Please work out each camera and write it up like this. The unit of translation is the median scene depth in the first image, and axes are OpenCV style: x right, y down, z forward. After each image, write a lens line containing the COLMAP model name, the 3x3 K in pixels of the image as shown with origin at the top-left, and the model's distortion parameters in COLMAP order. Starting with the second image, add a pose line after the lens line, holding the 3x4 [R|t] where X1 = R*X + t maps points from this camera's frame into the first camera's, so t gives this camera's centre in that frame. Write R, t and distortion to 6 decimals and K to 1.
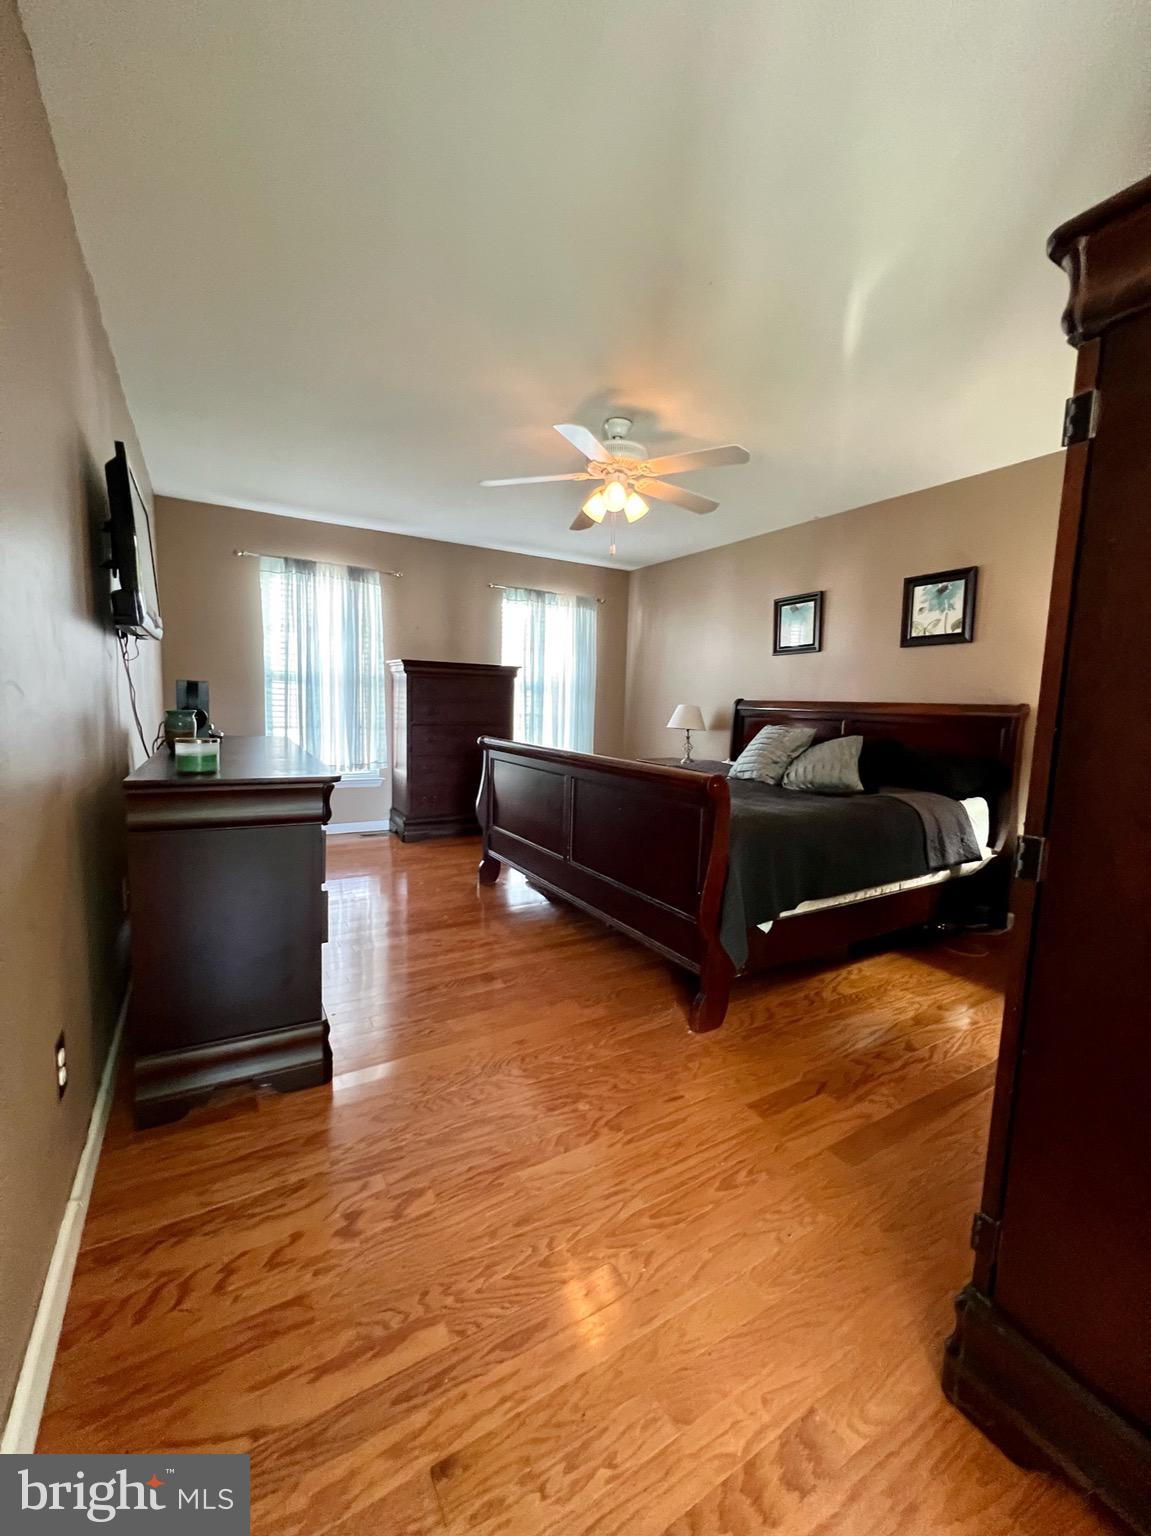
lens RADIAL K [[621.7, 0, 579.2], [0, 621.7, 768.2], [0, 0, 1]] dist [-0.002456, 0.000244]
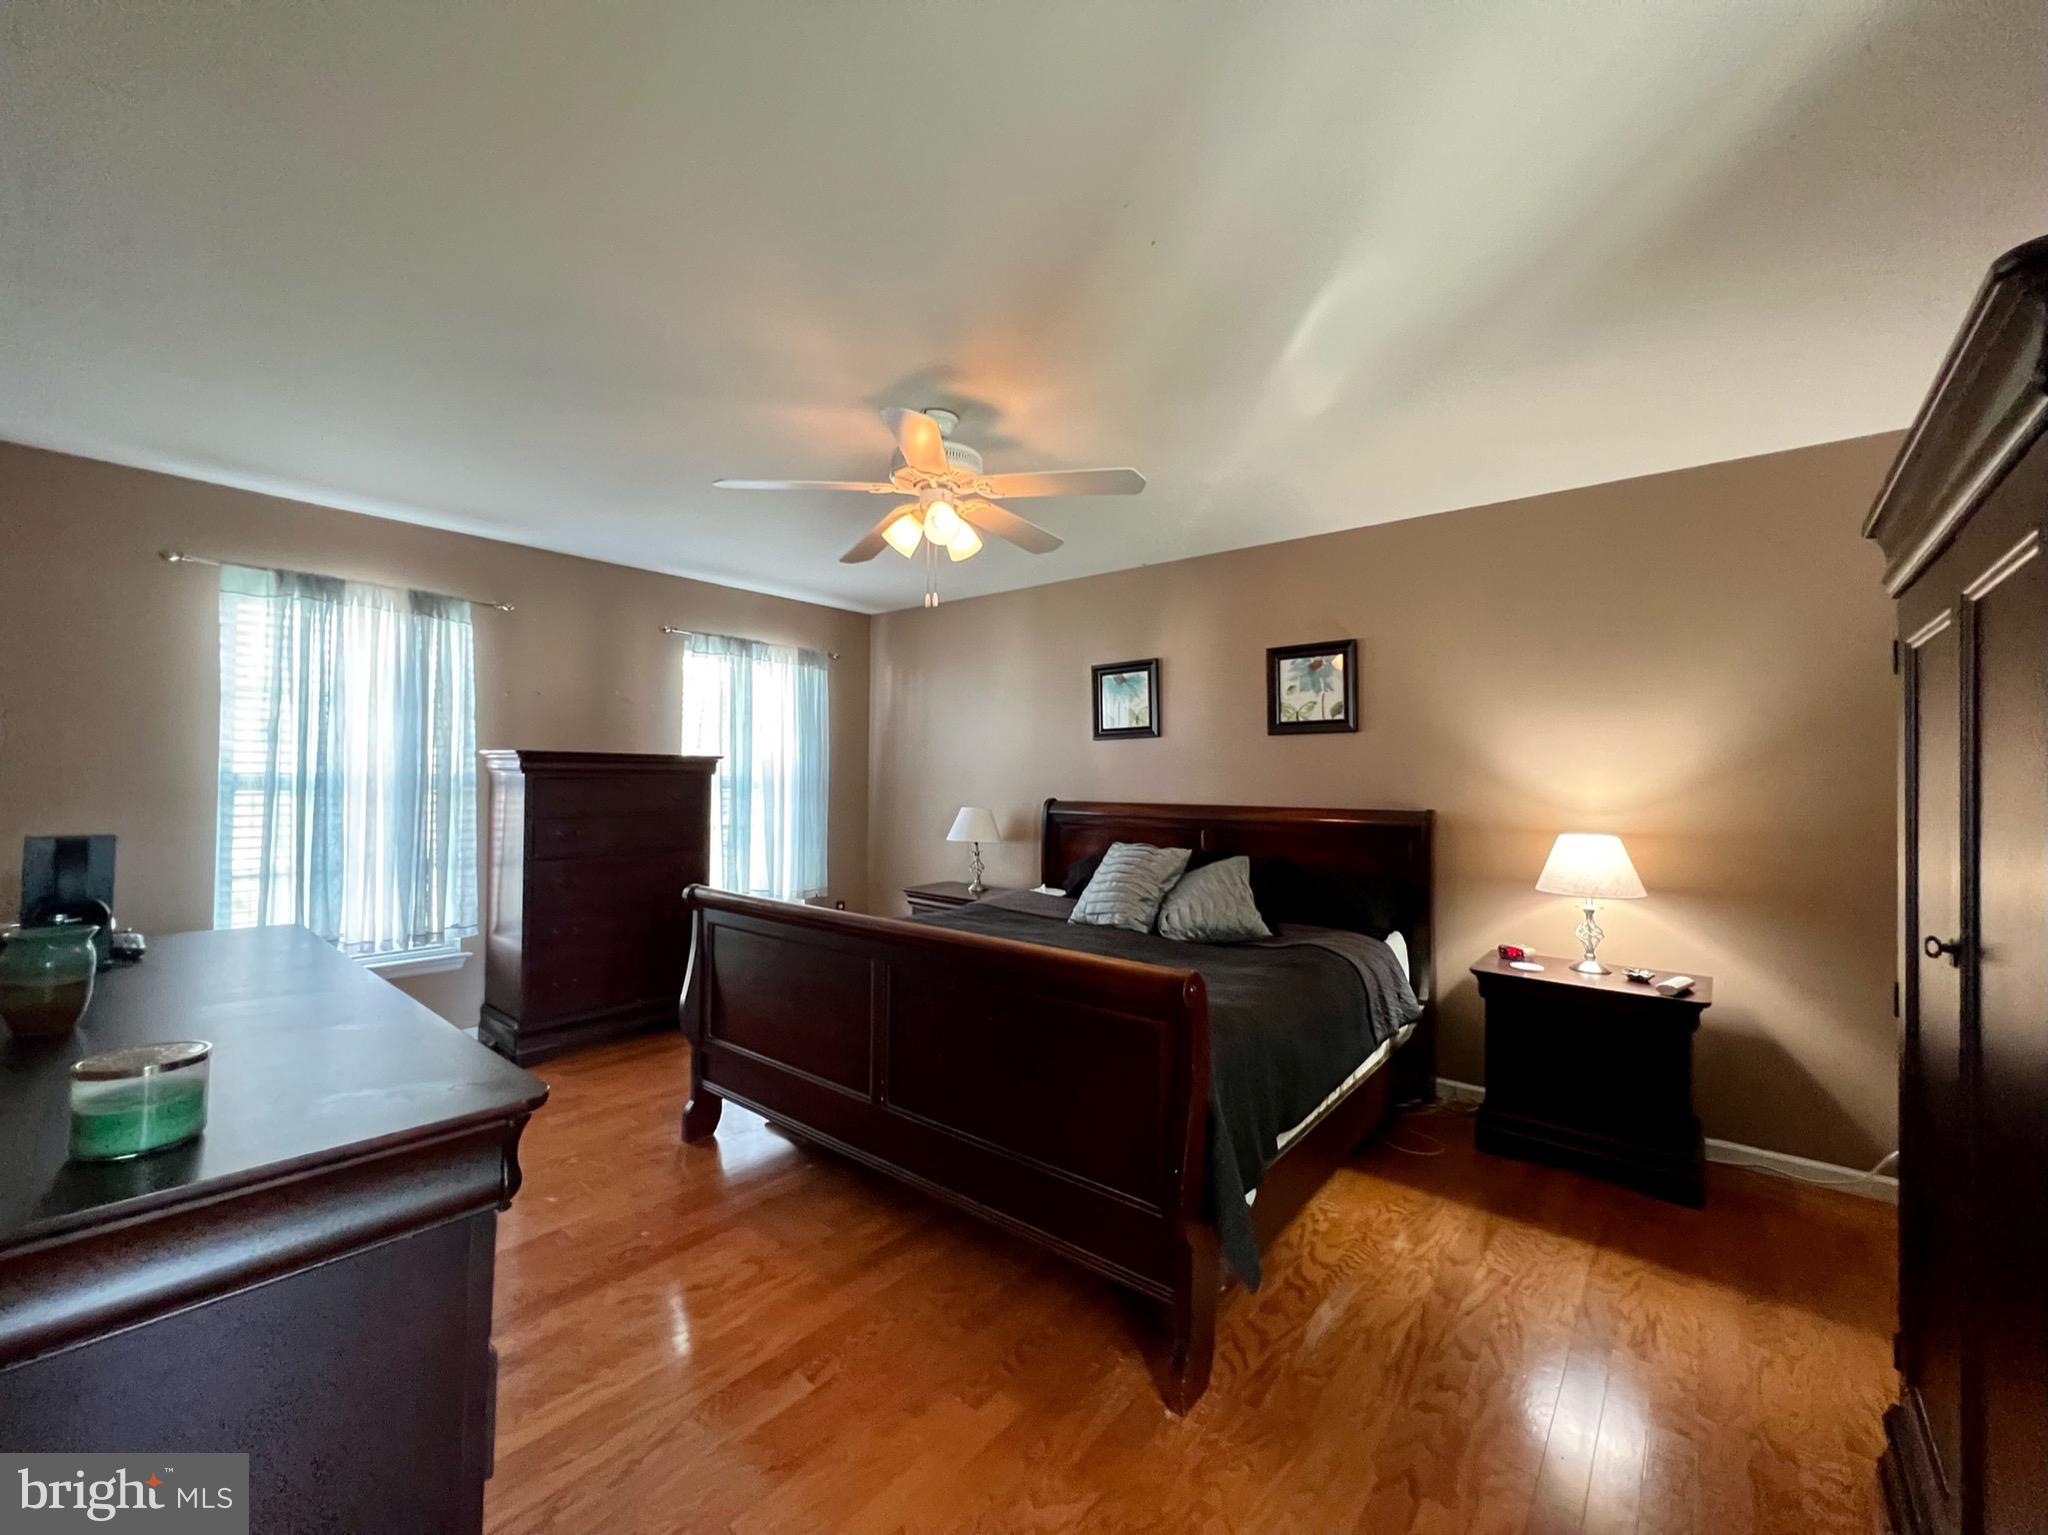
lens RADIAL K [[828.9, 0, 1025.4], [0, 828.9, 766.6], [0, 0, 1]] dist [-0.002456, 0.000244]
pose [[0.941979, -0.016219, 0.335280, -0.103777], [0.054056, 0.993125, -0.103831, -0.057012], [-0.331291, 0.115930, 0.936379, 0.120041]]
